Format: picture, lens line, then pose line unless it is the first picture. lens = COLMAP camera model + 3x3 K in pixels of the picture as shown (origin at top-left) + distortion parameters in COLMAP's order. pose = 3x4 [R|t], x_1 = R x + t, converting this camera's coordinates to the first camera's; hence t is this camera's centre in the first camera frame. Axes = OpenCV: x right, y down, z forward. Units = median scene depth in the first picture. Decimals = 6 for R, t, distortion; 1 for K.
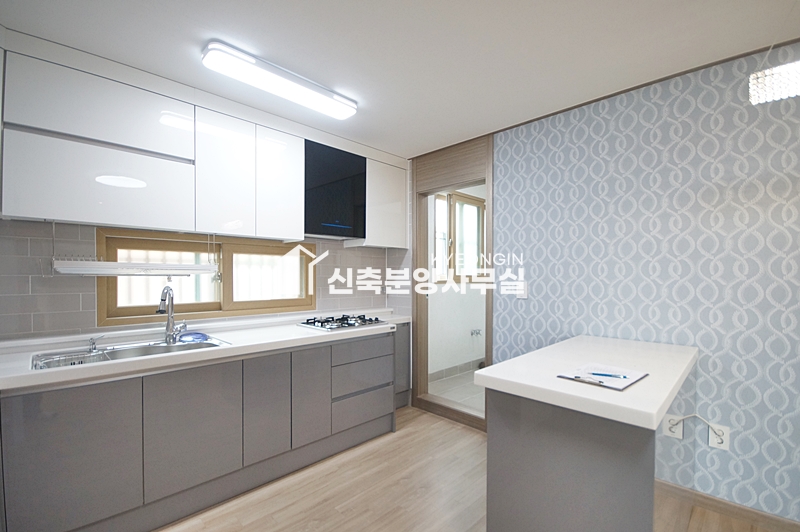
lens RADIAL K [[353.7, 0, 380.4], [0, 353.7, 275.0], [0, 0, 1]] dist [0.001936, -0.000370]
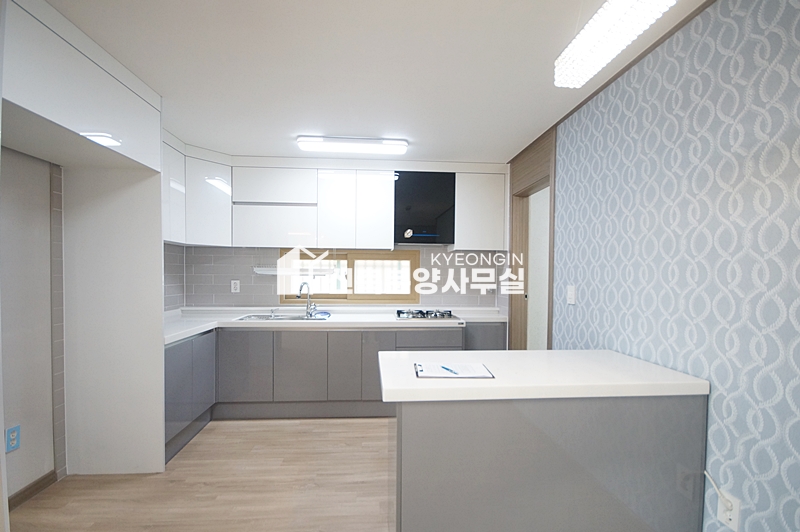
lens RADIAL K [[353.7, 0, 396.5], [0, 353.7, 272.6], [0, 0, 1]] dist [0.001936, -0.000370]
pose [[0.759543, 0.004221, -0.650443, 0.780500], [-0.003901, 0.999991, 0.001934, -0.017102], [0.650445, 0.001068, 0.759553, 0.022502]]
